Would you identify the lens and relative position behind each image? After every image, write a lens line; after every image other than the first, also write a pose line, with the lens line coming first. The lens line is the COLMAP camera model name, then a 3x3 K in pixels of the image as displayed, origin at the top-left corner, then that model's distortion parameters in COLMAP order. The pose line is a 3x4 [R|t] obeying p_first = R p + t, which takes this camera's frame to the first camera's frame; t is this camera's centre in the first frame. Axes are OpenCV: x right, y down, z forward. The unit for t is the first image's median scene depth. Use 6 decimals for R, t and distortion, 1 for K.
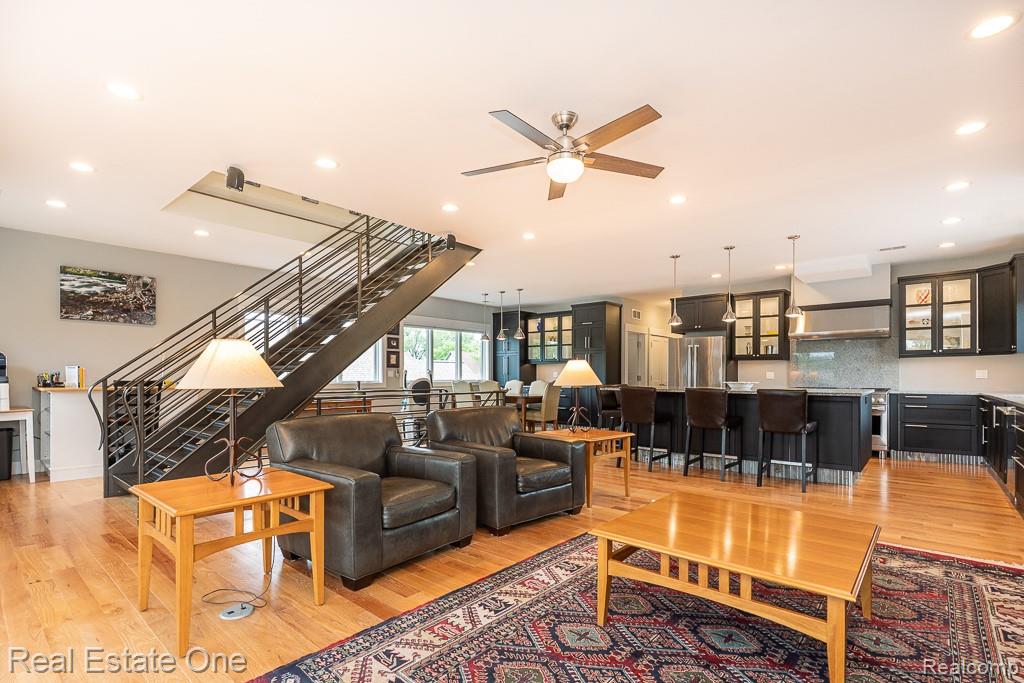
lens RADIAL K [[480.8, 0, 509.5], [0, 480.8, 379.0], [0, 0, 1]] dist [-0.001561, 0.000467]
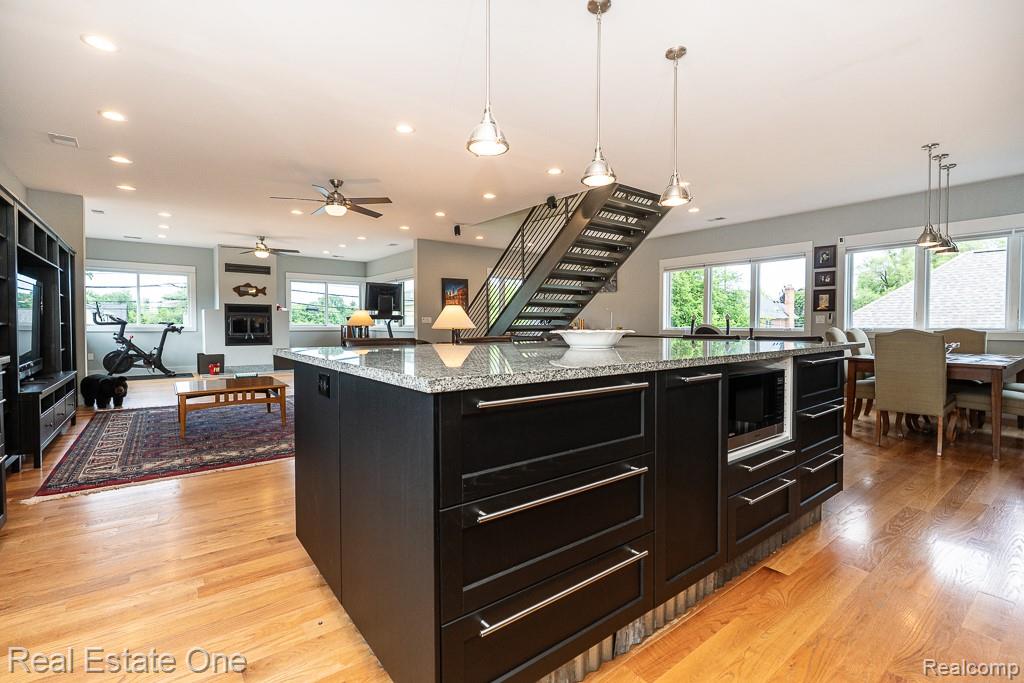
lens RADIAL K [[460.8, 0, 511.8], [0, 460.8, 337.8], [0, 0, 1]] dist [-0.001353, 0.000050]
pose [[-0.205761, 0.024671, -0.978291, 0.894803], [-0.009787, 0.999580, 0.027266, 0.004235], [0.978553, 0.015185, -0.205433, 1.052719]]
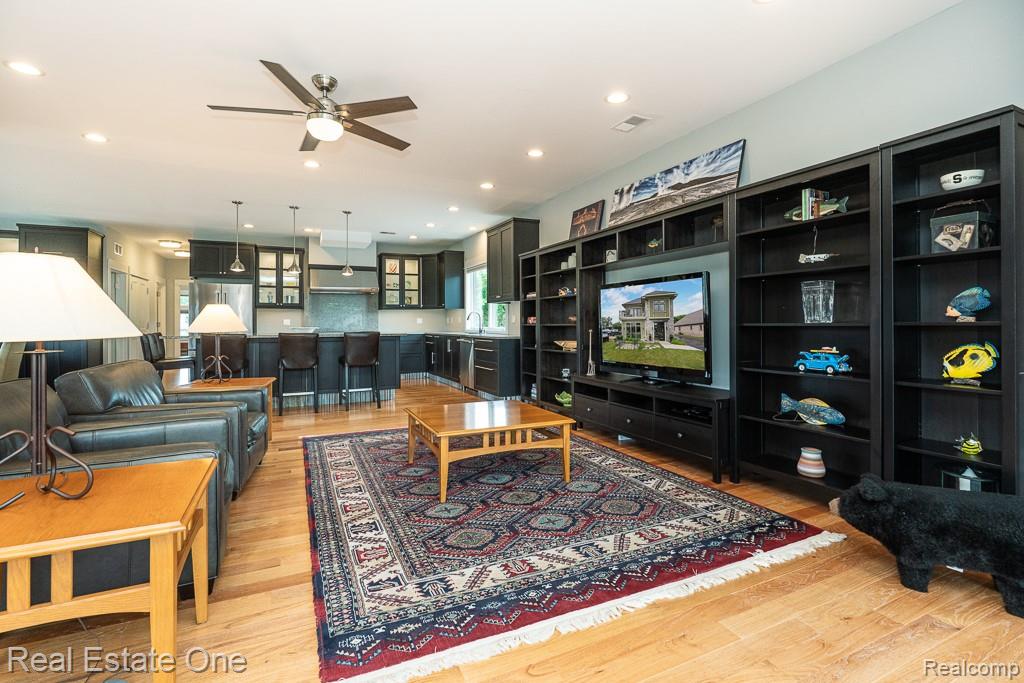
lens RADIAL K [[470.1, 0, 509.5], [0, 470.1, 320.6], [0, 0, 1]] dist [-0.001062, -0.000104]
pose [[0.409290, 0.001236, 0.912403, -0.348227], [0.012367, 0.999900, -0.006902, 0.003915], [-0.912320, 0.014109, 0.409234, 0.101687]]
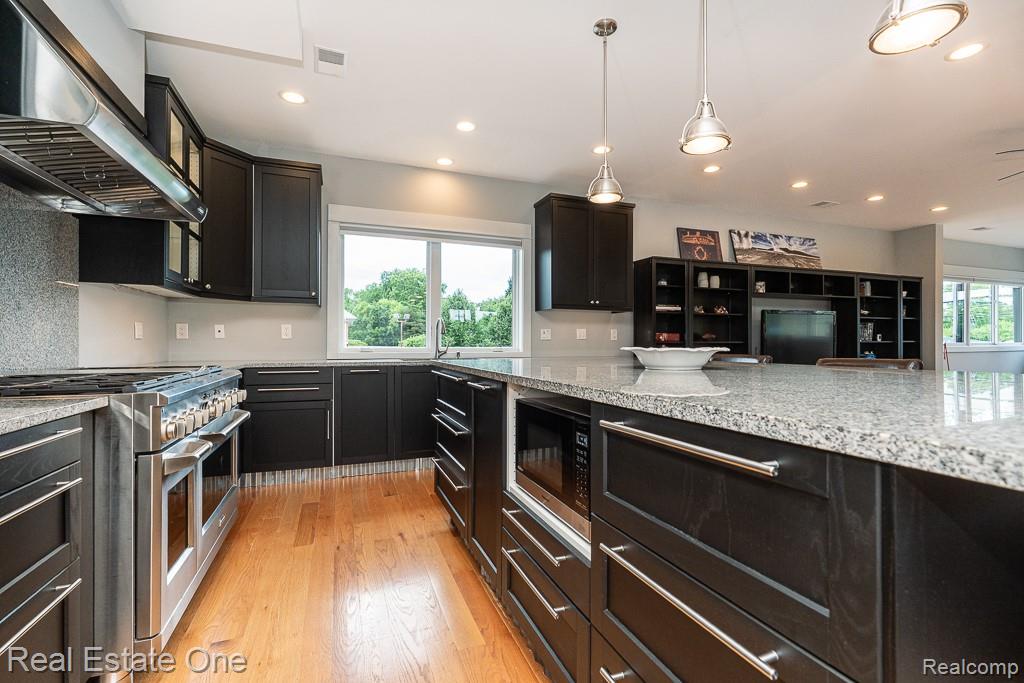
lens RADIAL K [[460.8, 0, 511.8], [0, 460.8, 337.8], [0, 0, 1]] dist [-0.001353, 0.000050]
pose [[-0.877254, 0.006398, 0.479984, 0.442448], [0.004041, 0.999974, -0.005945, 0.002693], [-0.480009, -0.003276, -0.877257, 1.365706]]
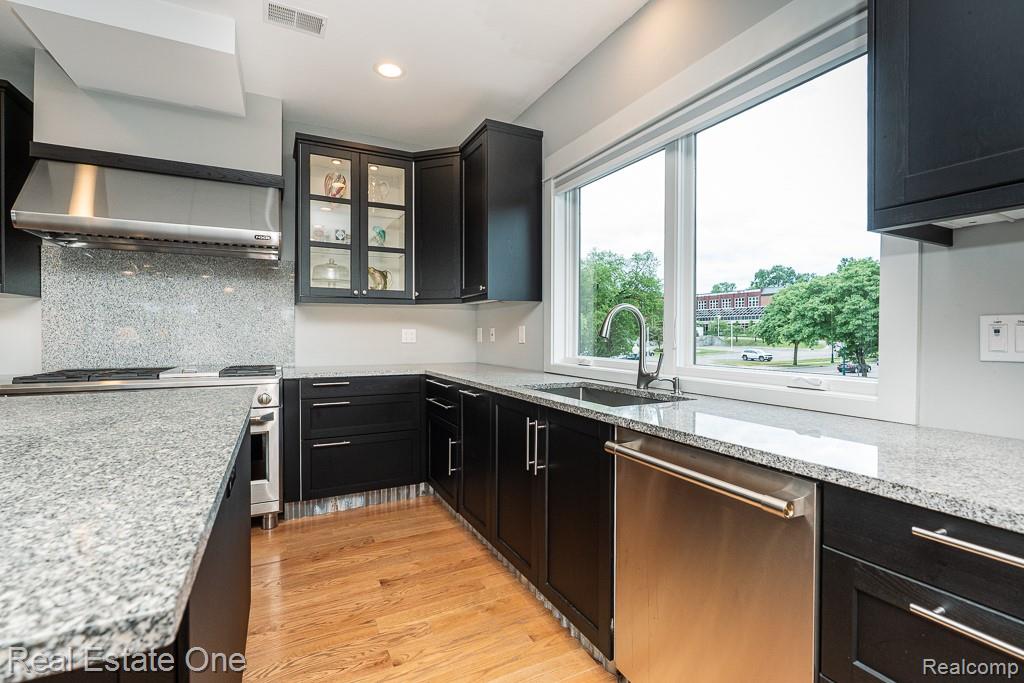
lens RADIAL K [[463.8, 0, 510.2], [0, 463.8, 331.1], [0, 0, 1]] dist [-0.002241, 0.000130]
pose [[0.385181, 0.007486, 0.922811, 0.534779], [0.004858, 0.999937, -0.010140, -0.010312], [-0.922828, 0.008389, 0.385120, 0.718983]]
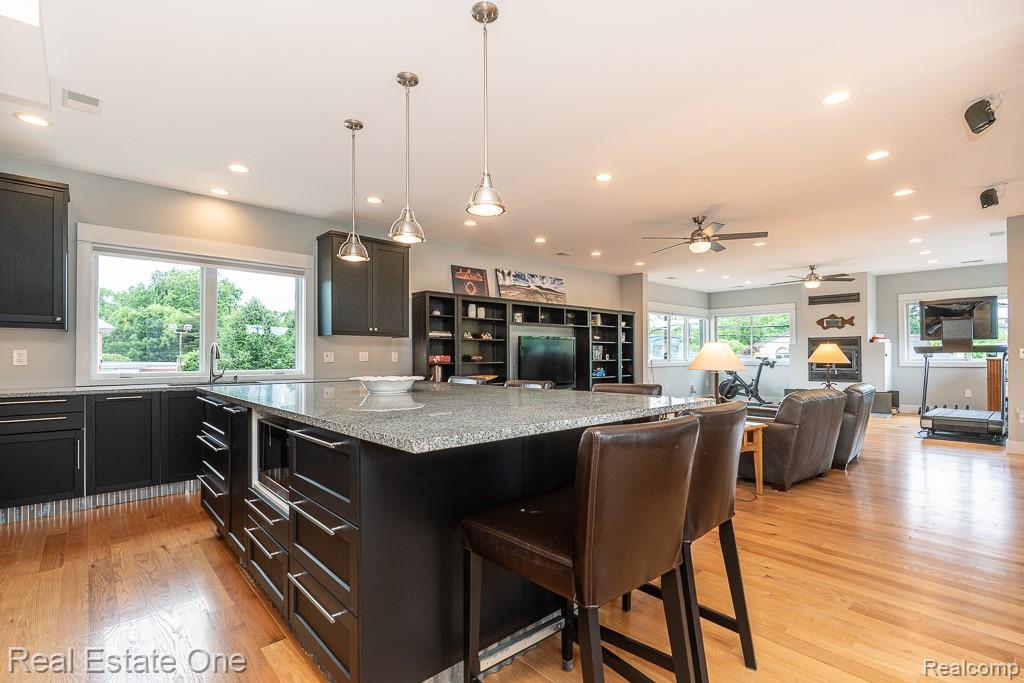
lens RADIAL K [[469.9, 0, 507.4], [0, 469.9, 351.9], [0, 0, 1]] dist [-0.001351, 0.000262]
pose [[-0.991605, 0.004302, 0.129235, 0.318488], [0.004175, 0.999990, -0.001256, -0.016359], [-0.129239, -0.000706, -0.991613, 1.478774]]
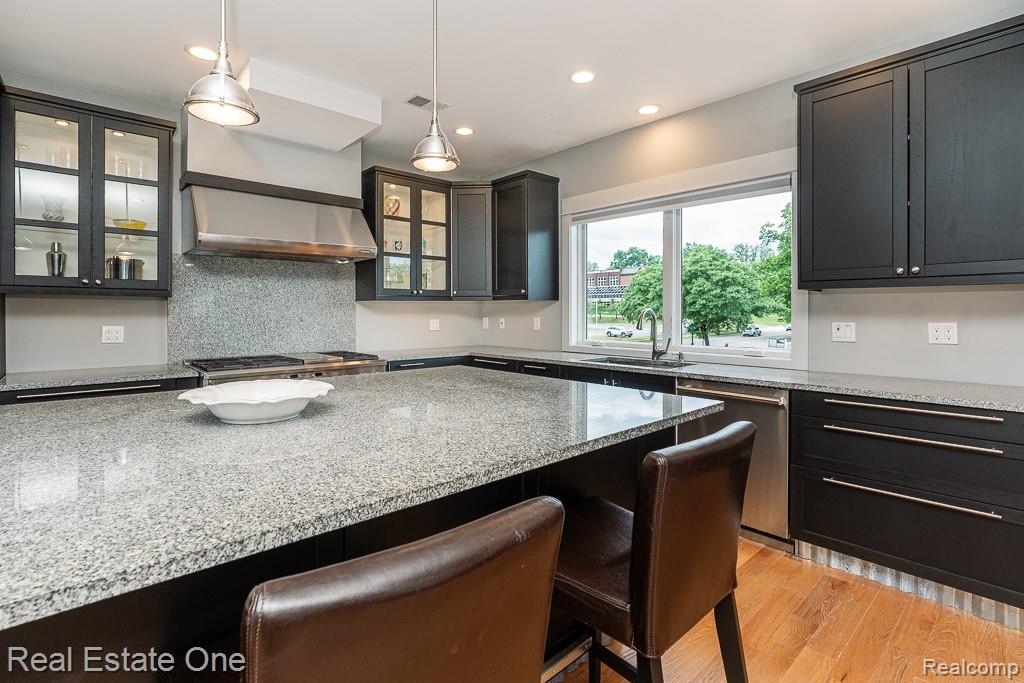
lens RADIAL K [[484.7, 0, 500.5], [0, 484.7, 312.3], [0, 0, 1]] dist [-0.004303, -0.000391]
pose [[0.136597, -0.000377, 0.990627, 0.265074], [0.008474, 0.999964, -0.000788, -0.030835], [-0.990590, 0.008503, 0.136595, 0.875077]]
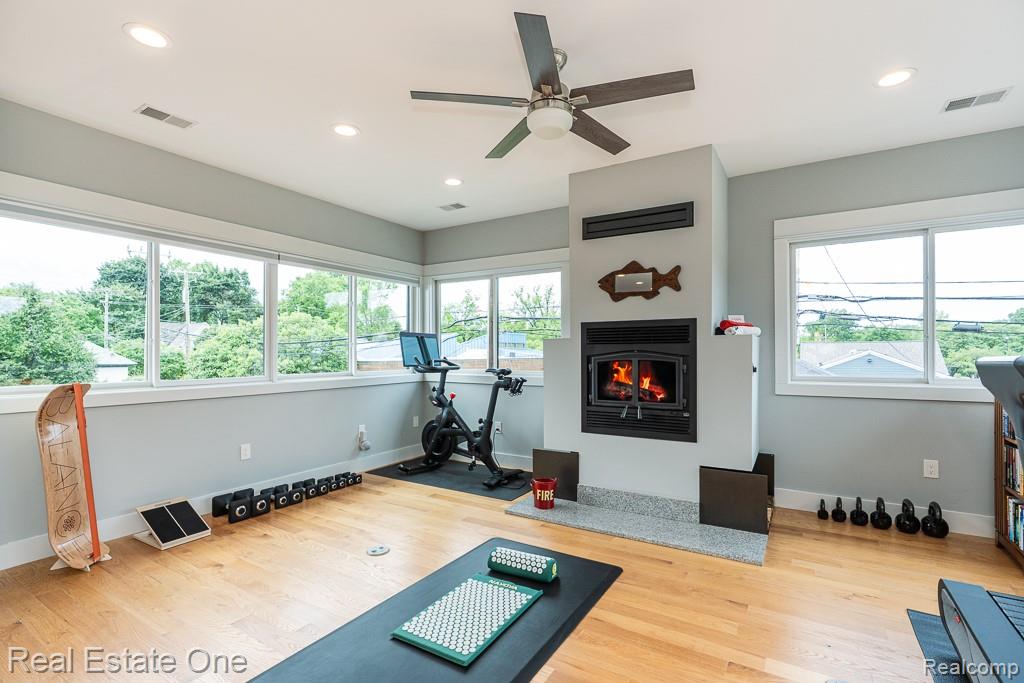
lens RADIAL K [[476.2, 0, 513.8], [0, 476.2, 354.1], [0, 0, 1]] dist [-0.001310, 0.000061]
pose [[-0.987118, -0.000856, -0.159989, -0.320699], [-0.001675, 0.999986, 0.004985, -0.022864], [0.159983, 0.005189, -0.987106, 0.339462]]
